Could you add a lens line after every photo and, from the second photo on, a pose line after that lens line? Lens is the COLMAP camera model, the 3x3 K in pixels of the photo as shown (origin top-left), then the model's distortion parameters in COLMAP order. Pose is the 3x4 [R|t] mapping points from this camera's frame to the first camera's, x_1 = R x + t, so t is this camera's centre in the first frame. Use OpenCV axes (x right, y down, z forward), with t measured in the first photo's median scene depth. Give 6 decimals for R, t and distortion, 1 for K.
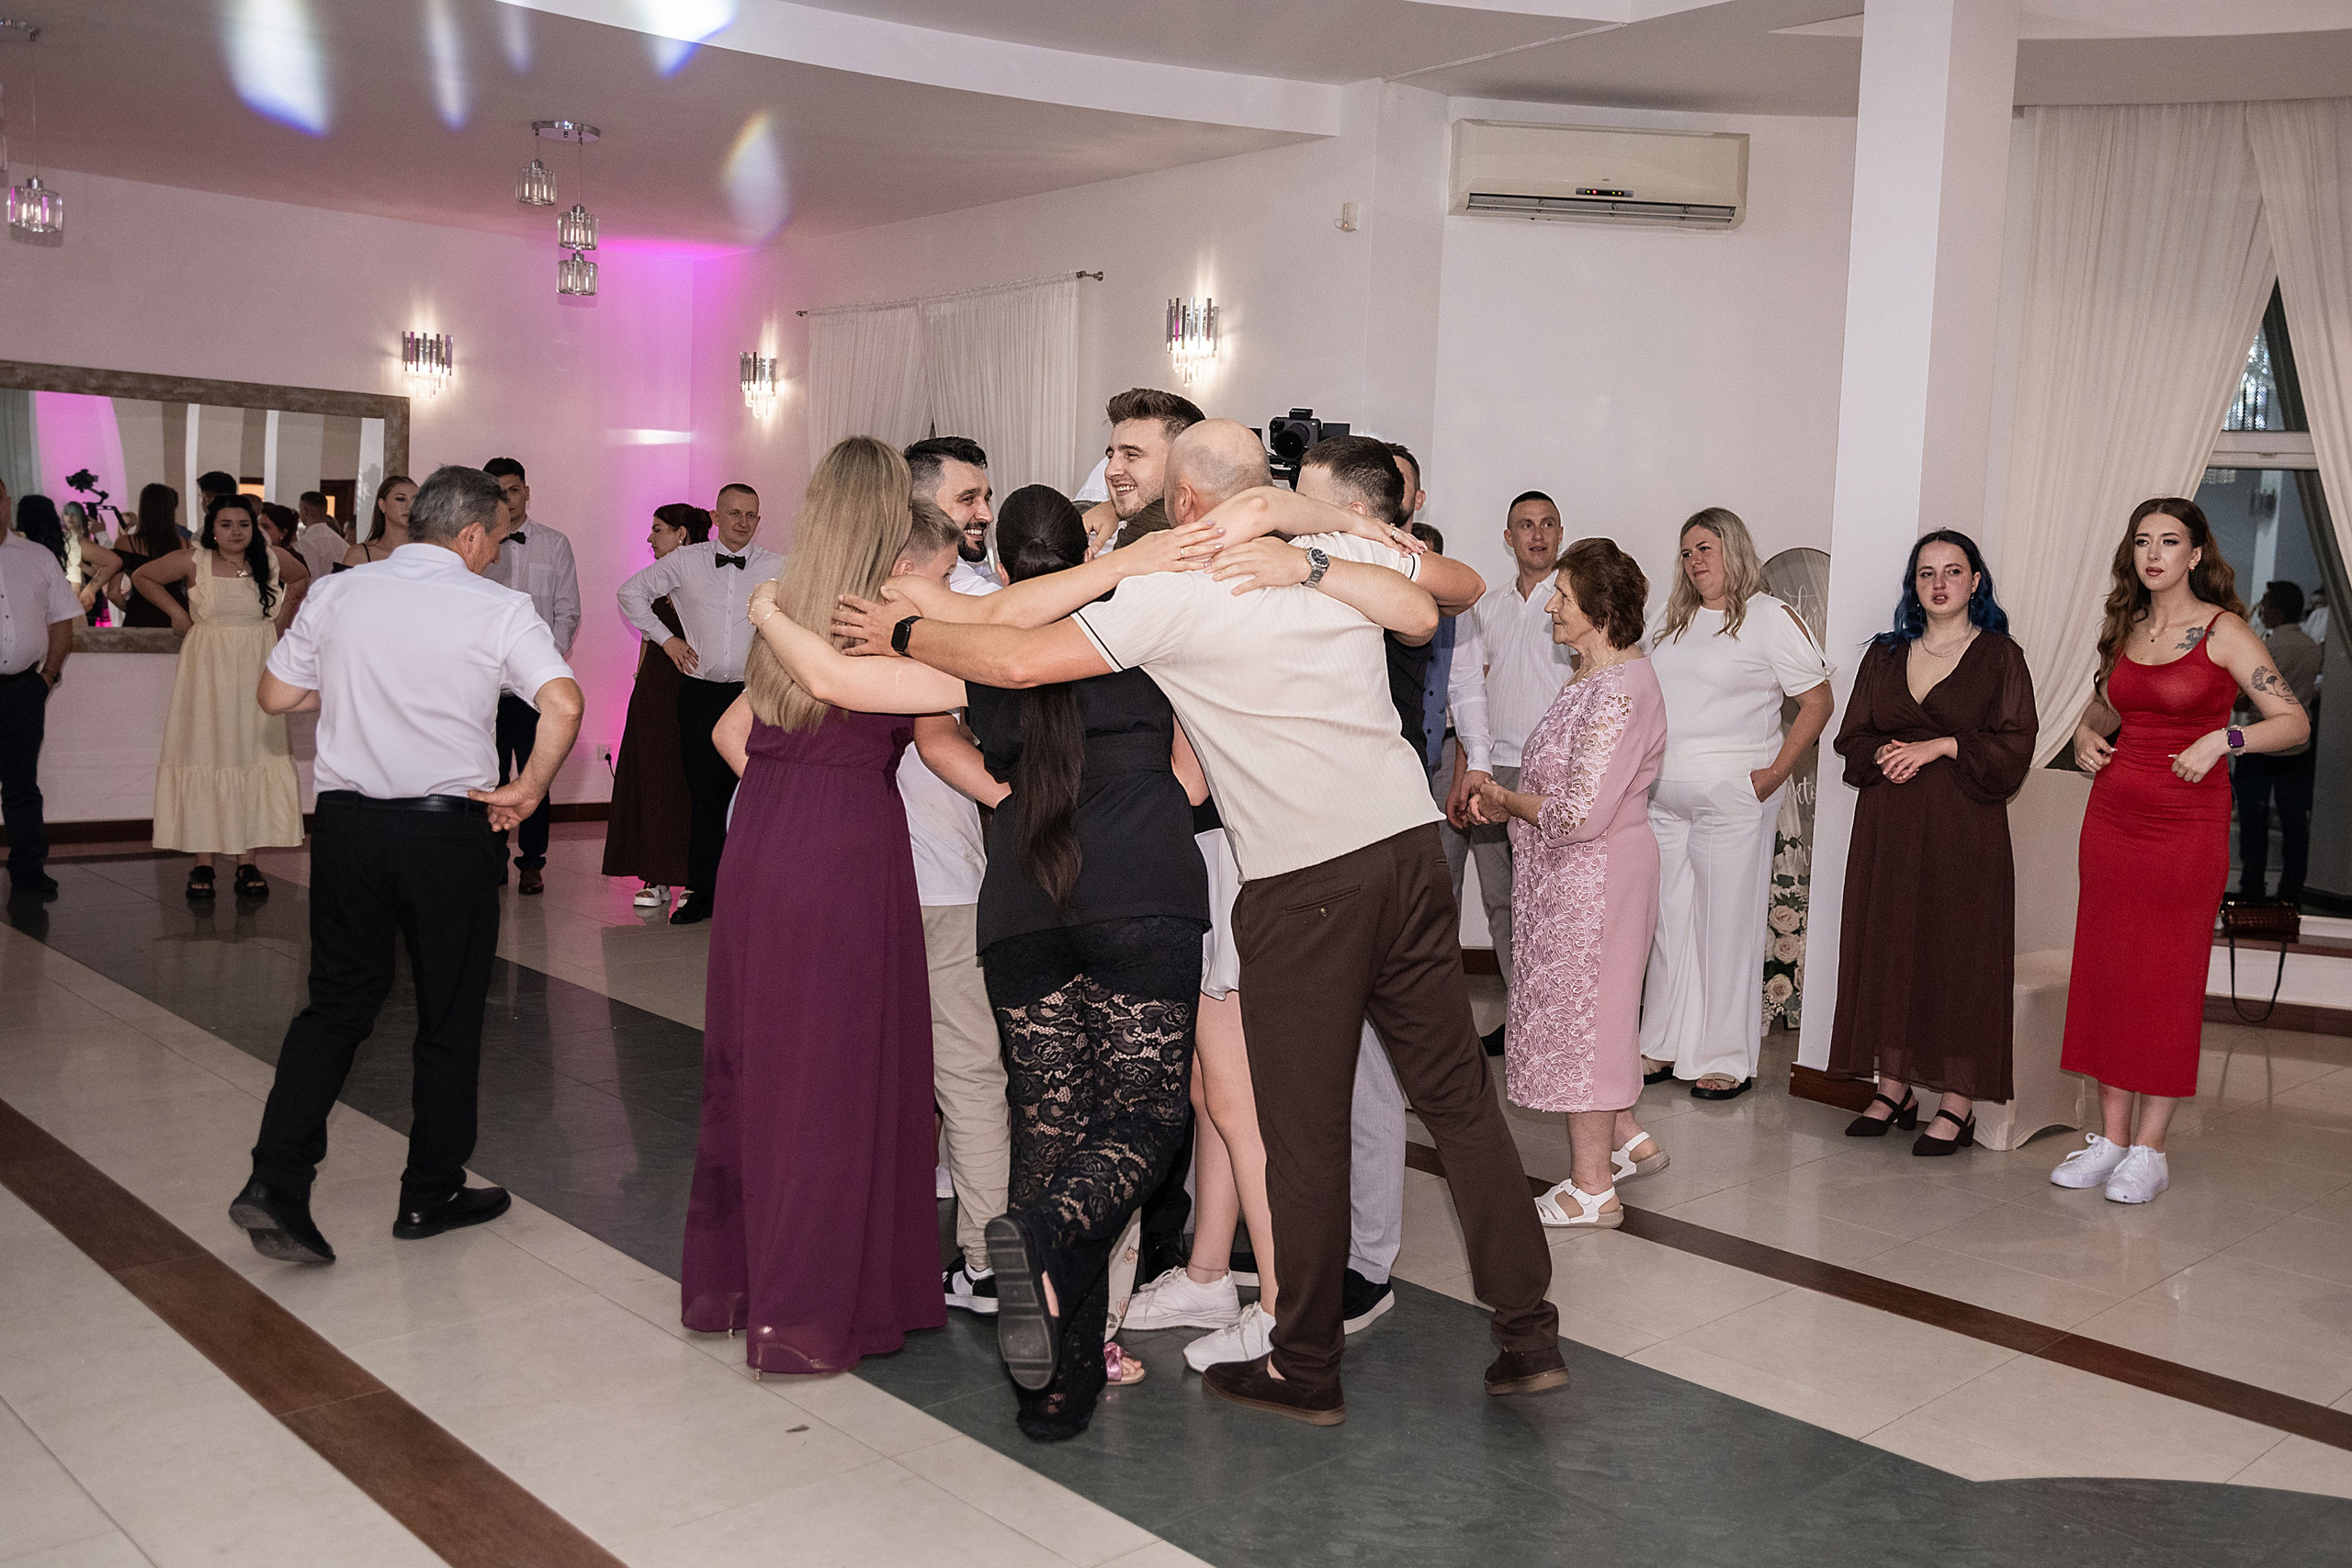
lens RADIAL K [[2055.3, 0, 1212.8], [0, 2055.3, 772.4], [0, 0, 1]] dist [-0.030845, 0.039249]
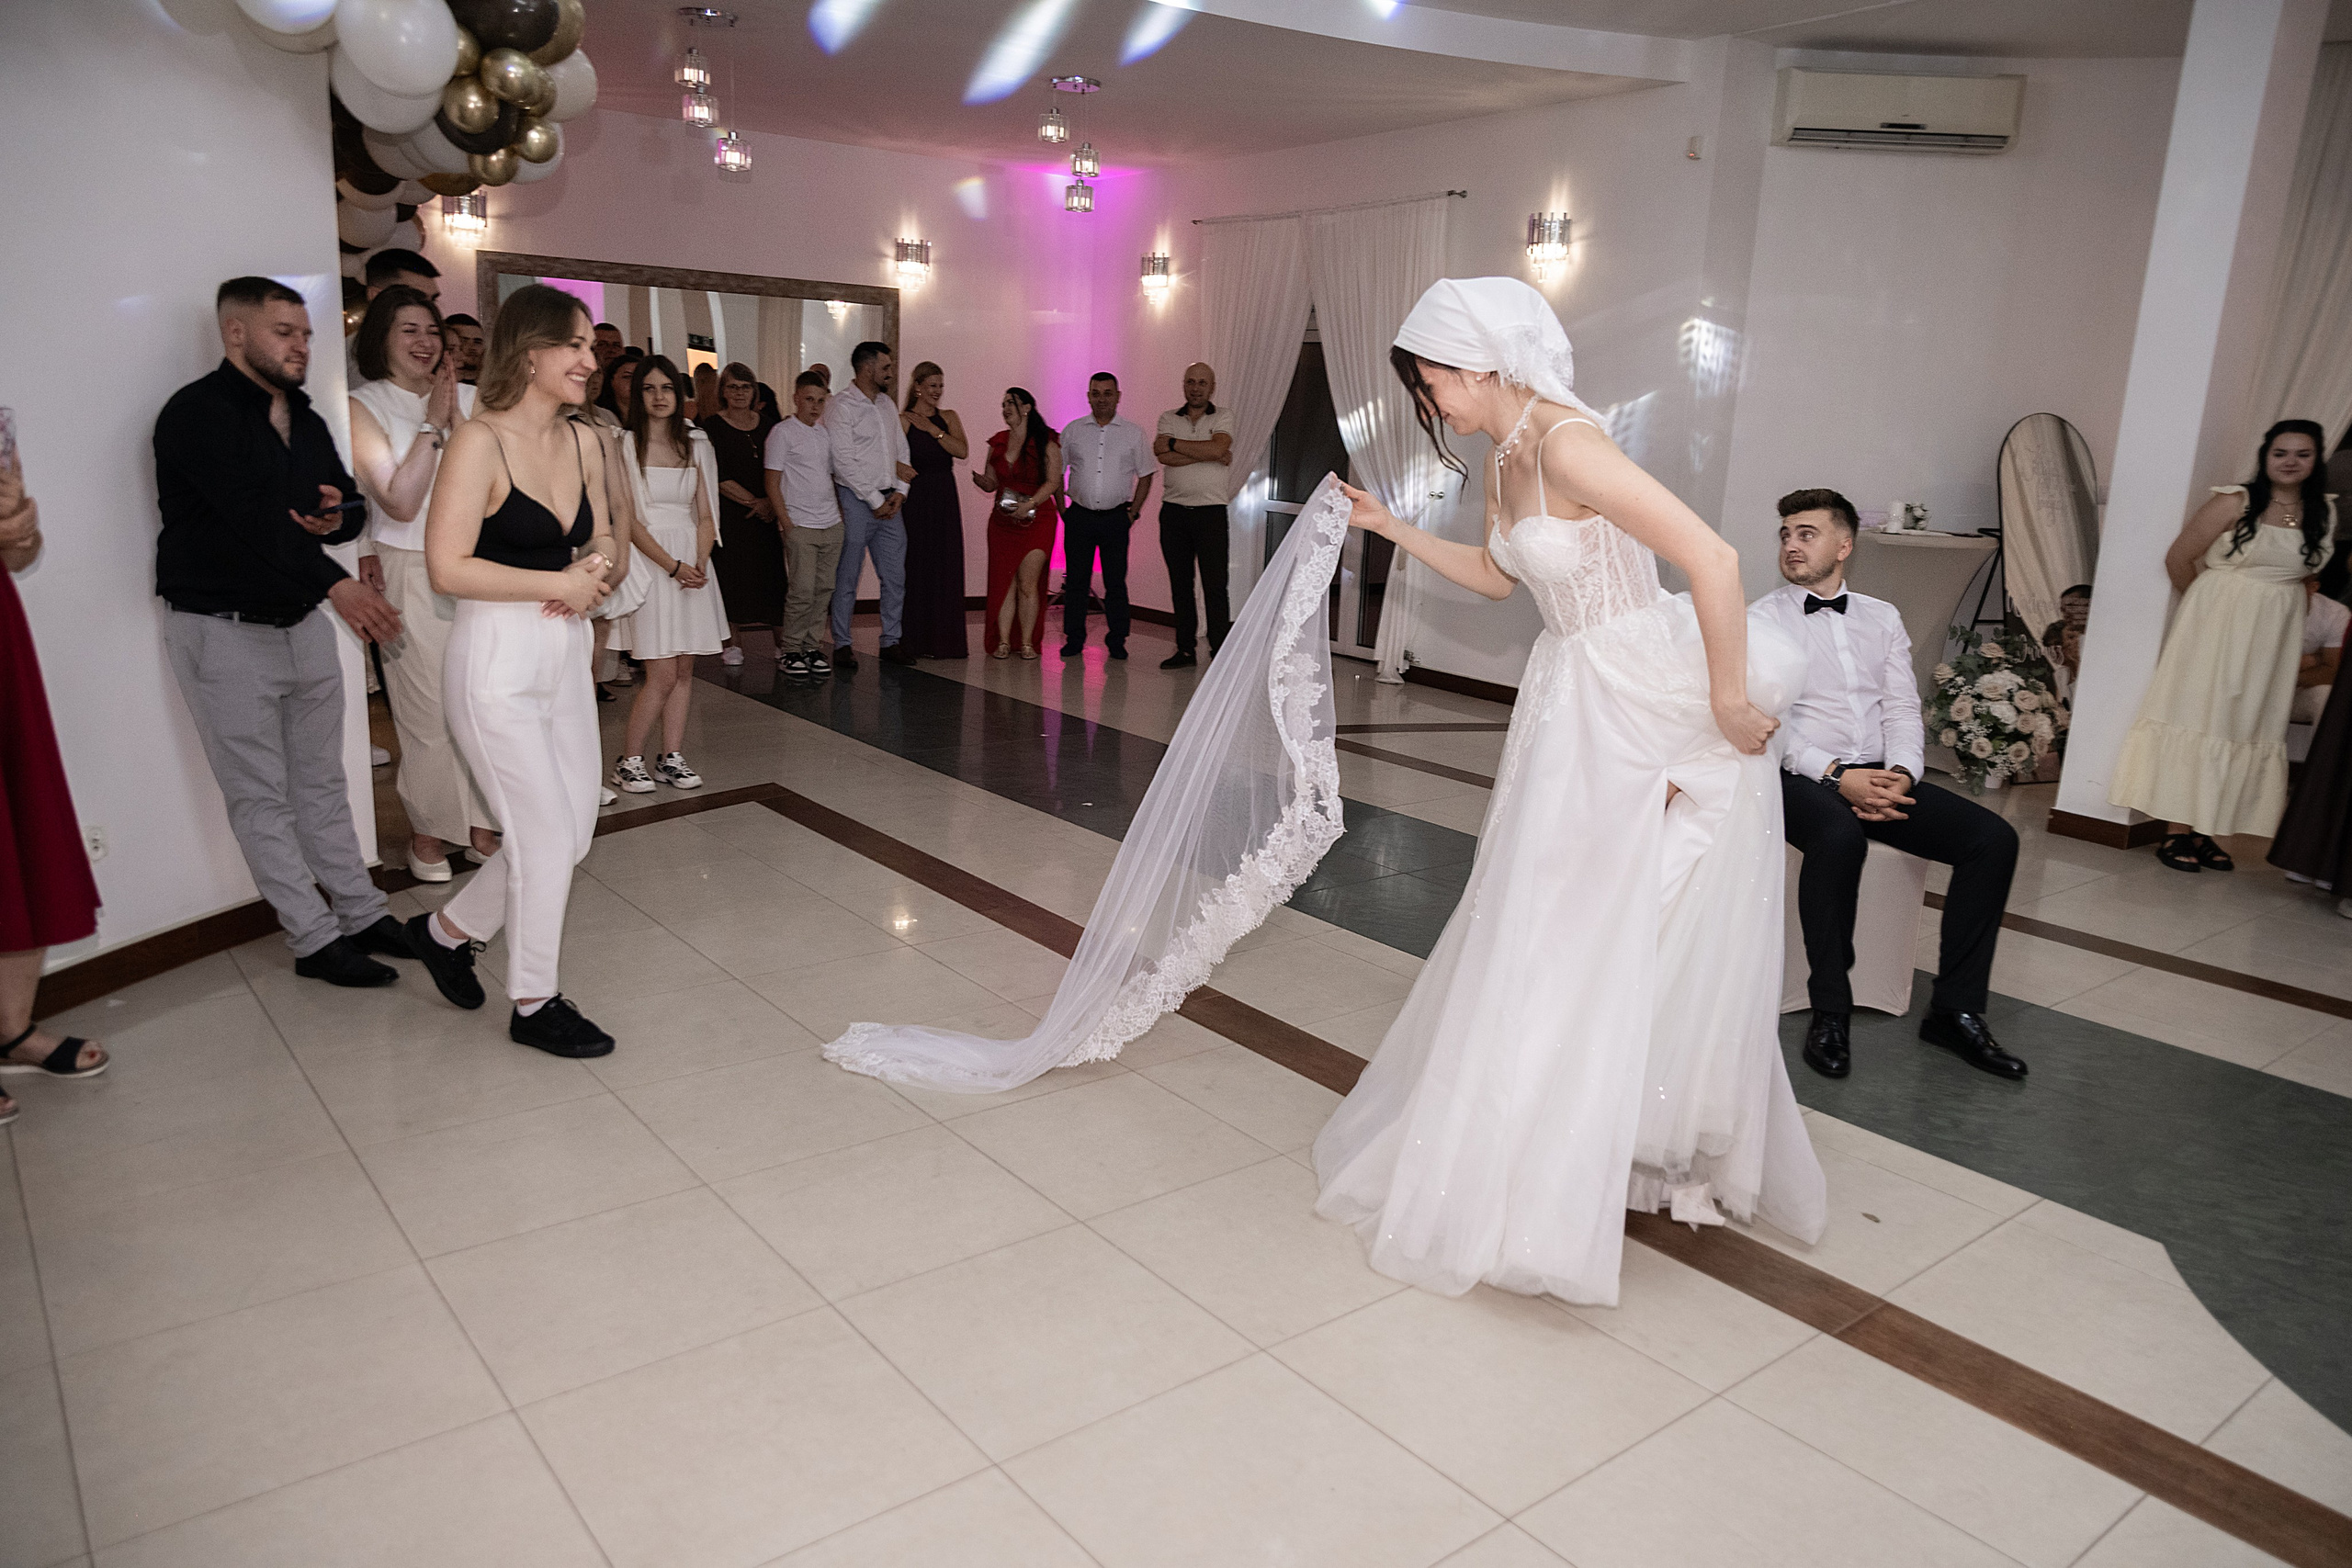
lens RADIAL K [[1578.5, 0, 1182.9], [0, 1578.5, 782.5], [0, 0, 1]] dist [-0.026207, 0.016214]
pose [[0.995361, 0.024210, -0.093115, -0.139392], [-0.011707, 0.991107, 0.132550, -0.003111], [0.095496, -0.130845, 0.986793, -0.048228]]
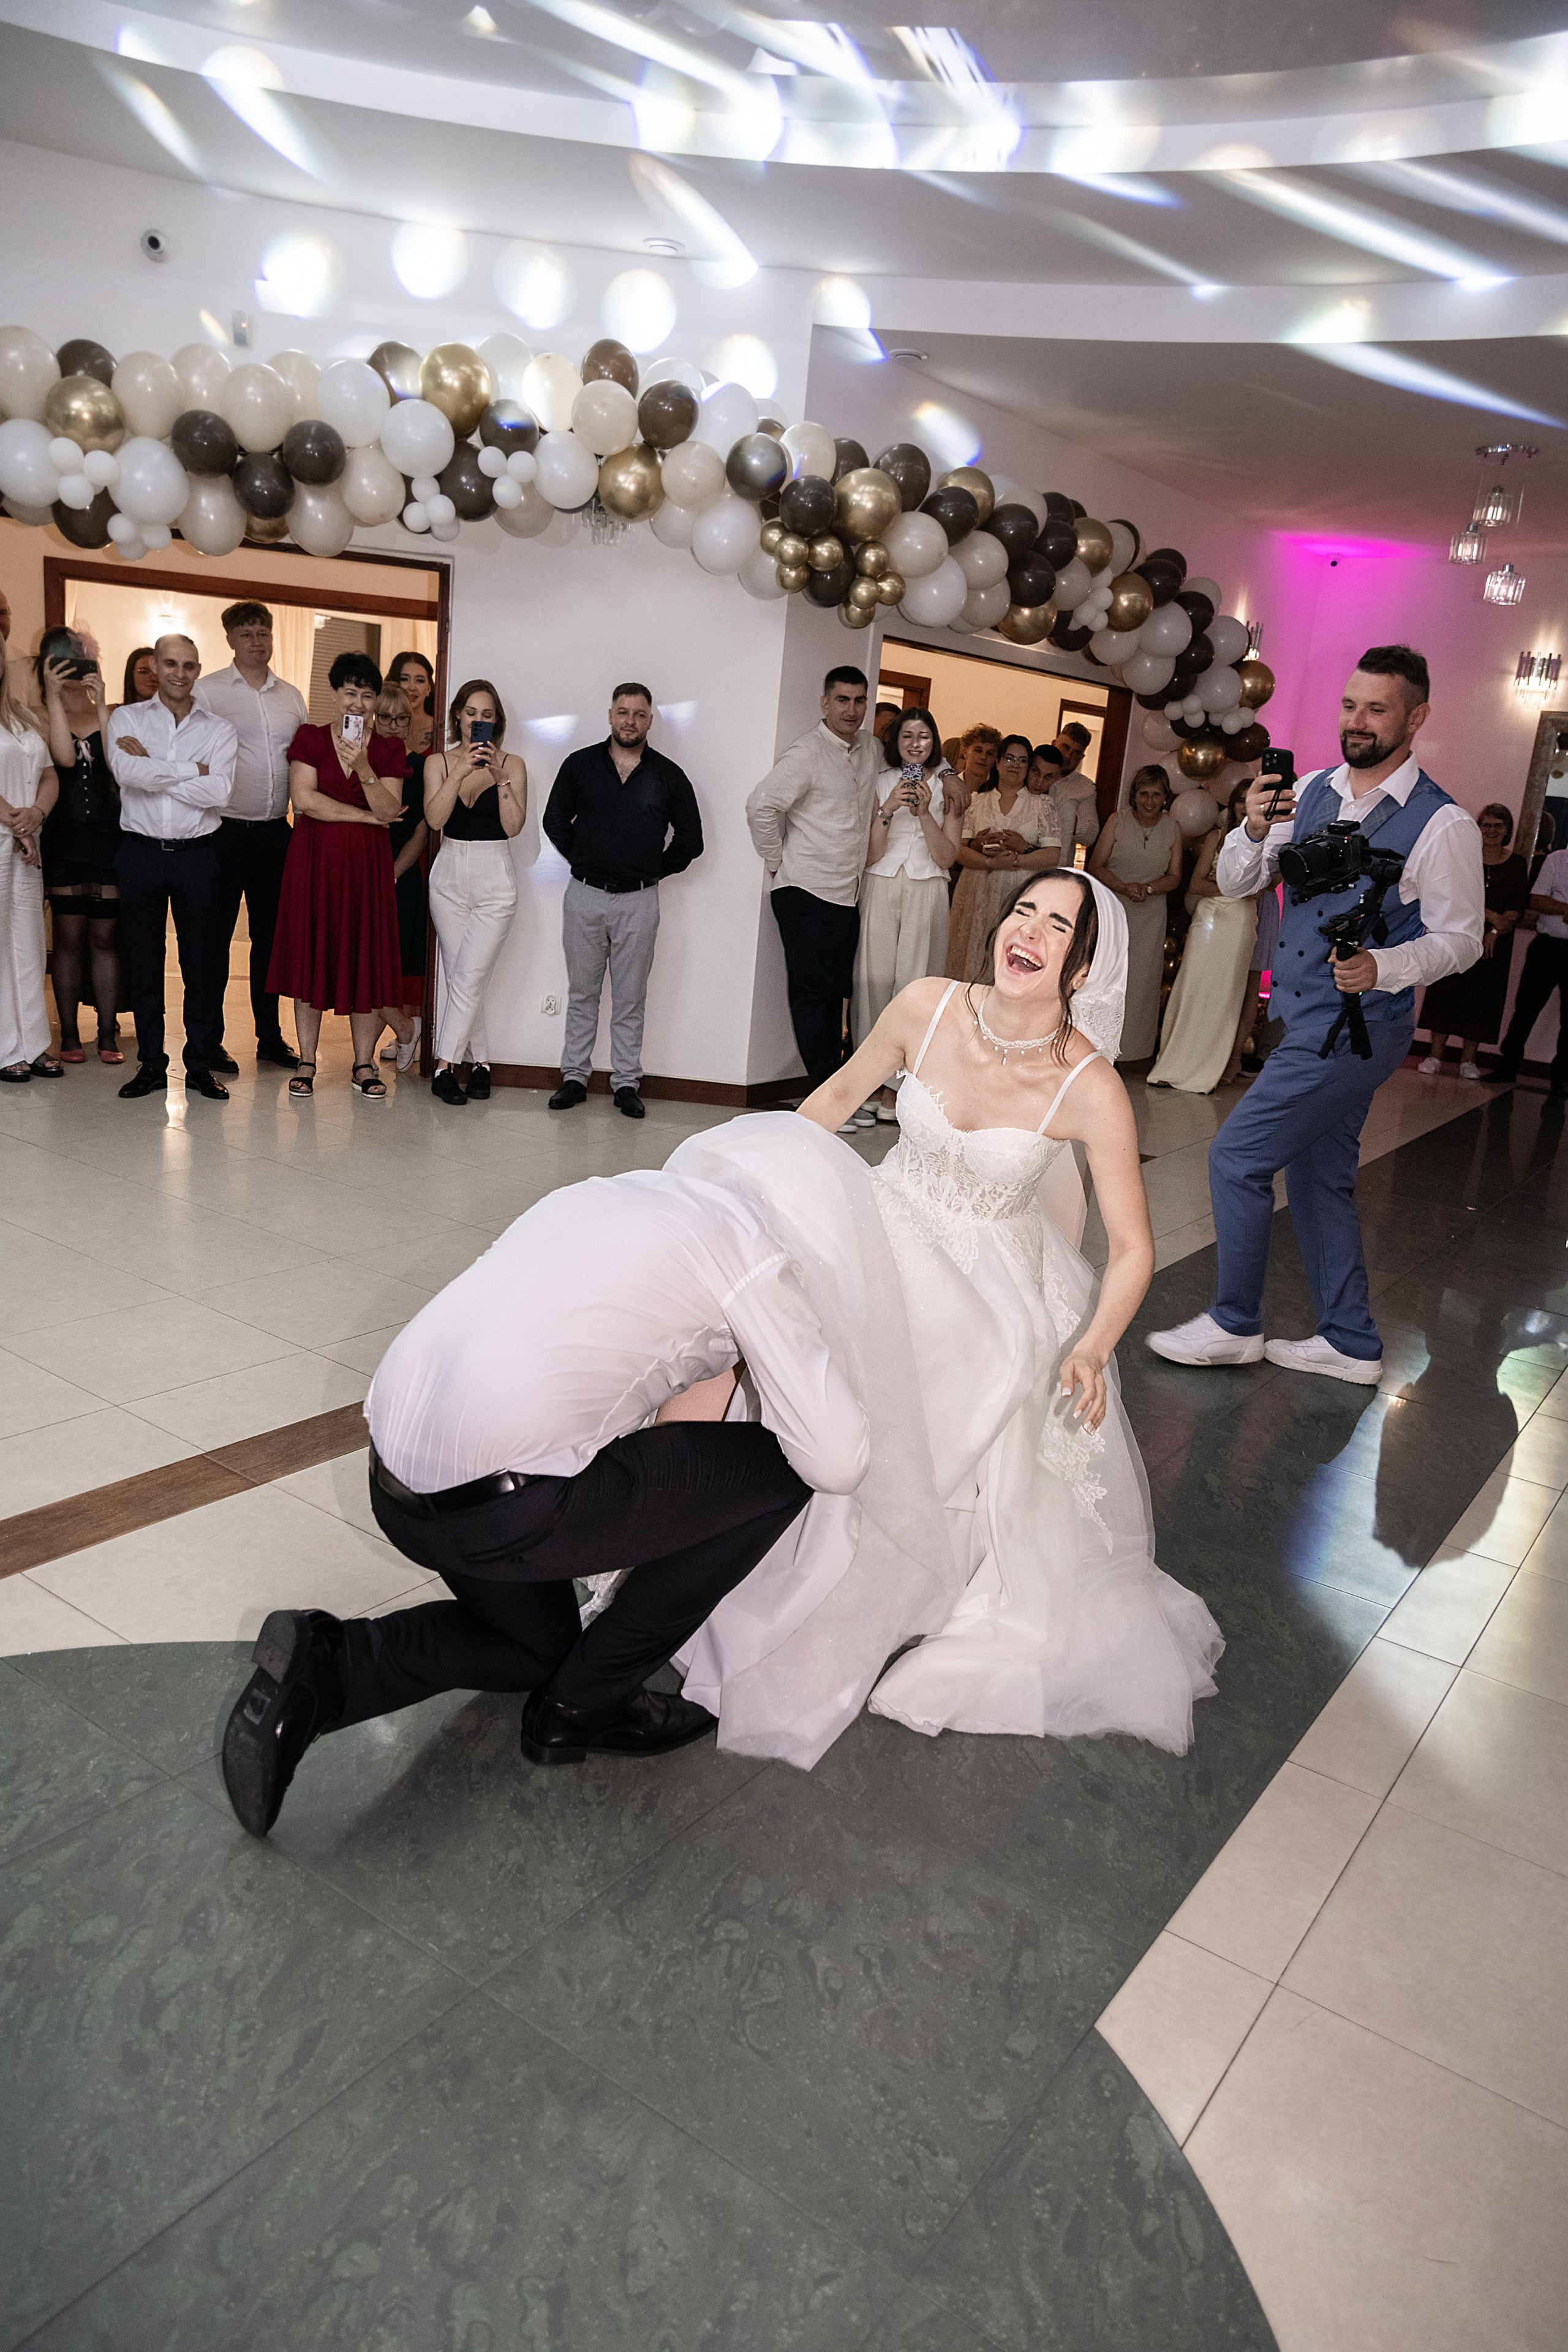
lens RADIAL K [[1578.7, 0, 795.0], [0, 1578.7, 1178.4], [0, 0, 1]] dist [-0.026207, 0.016214]
pose [[0.198737, 0.221767, -0.954632, 0.343388], [-0.175155, 0.966417, 0.188041, -0.010102], [0.964274, 0.129838, 0.230907, 0.309527]]
